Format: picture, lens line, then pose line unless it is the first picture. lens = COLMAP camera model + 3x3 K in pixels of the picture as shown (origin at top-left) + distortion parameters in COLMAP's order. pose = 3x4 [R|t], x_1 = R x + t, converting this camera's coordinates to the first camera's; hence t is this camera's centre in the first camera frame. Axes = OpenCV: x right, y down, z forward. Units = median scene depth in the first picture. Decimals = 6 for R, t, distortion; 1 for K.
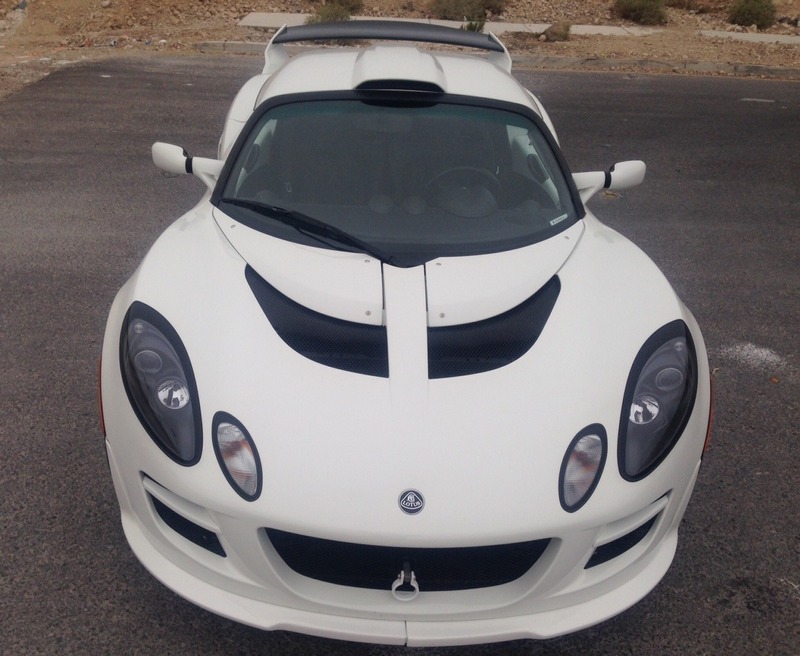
lens RADIAL K [[840.5, 0, 400.1], [0, 840.5, 338.5], [0, 0, 1]] dist [0.140677, -0.312738]
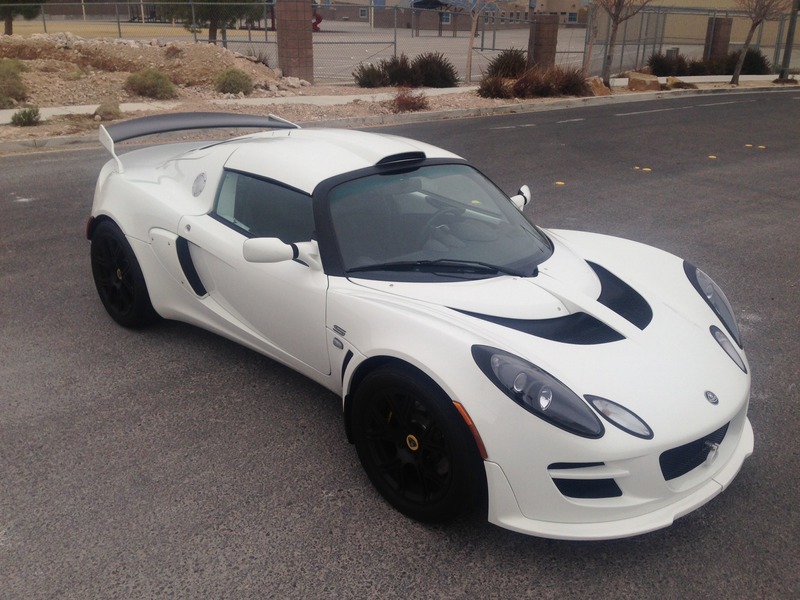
lens RADIAL K [[779.9, 0, 405.5], [0, 779.9, 299.4], [0, 0, 1]] dist [0.157250, -0.316886]
pose [[0.696419, -0.252571, 0.671720, -0.604357], [0.315306, 0.948524, 0.029751, -0.091431], [-0.644657, 0.191078, 0.740207, 0.113500]]
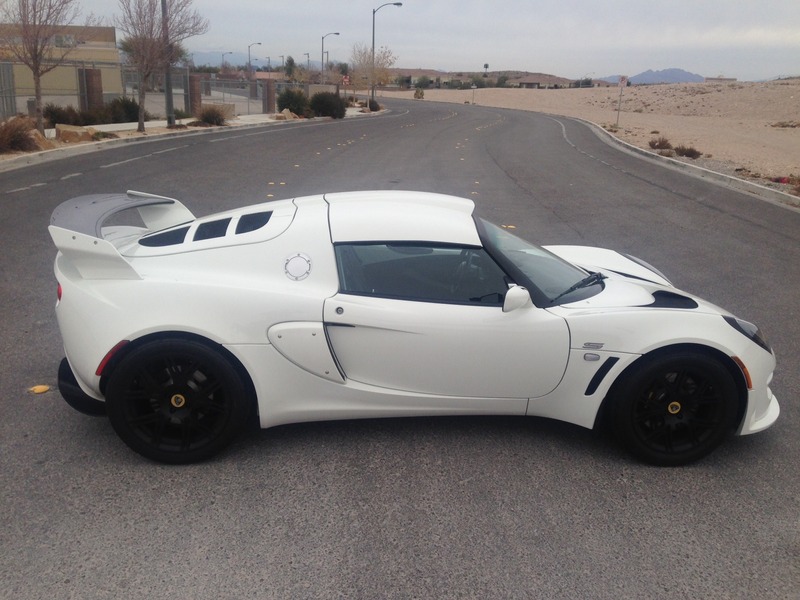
lens RADIAL K [[784.9, 0, 380.5], [0, 784.9, 298.9], [0, 0, 1]] dist [0.153504, -0.319632]
pose [[-0.123532, -0.291988, 0.948411, -0.928085], [0.418955, 0.851032, 0.316578, -0.454447], [-0.899565, 0.436449, 0.017200, 0.818321]]
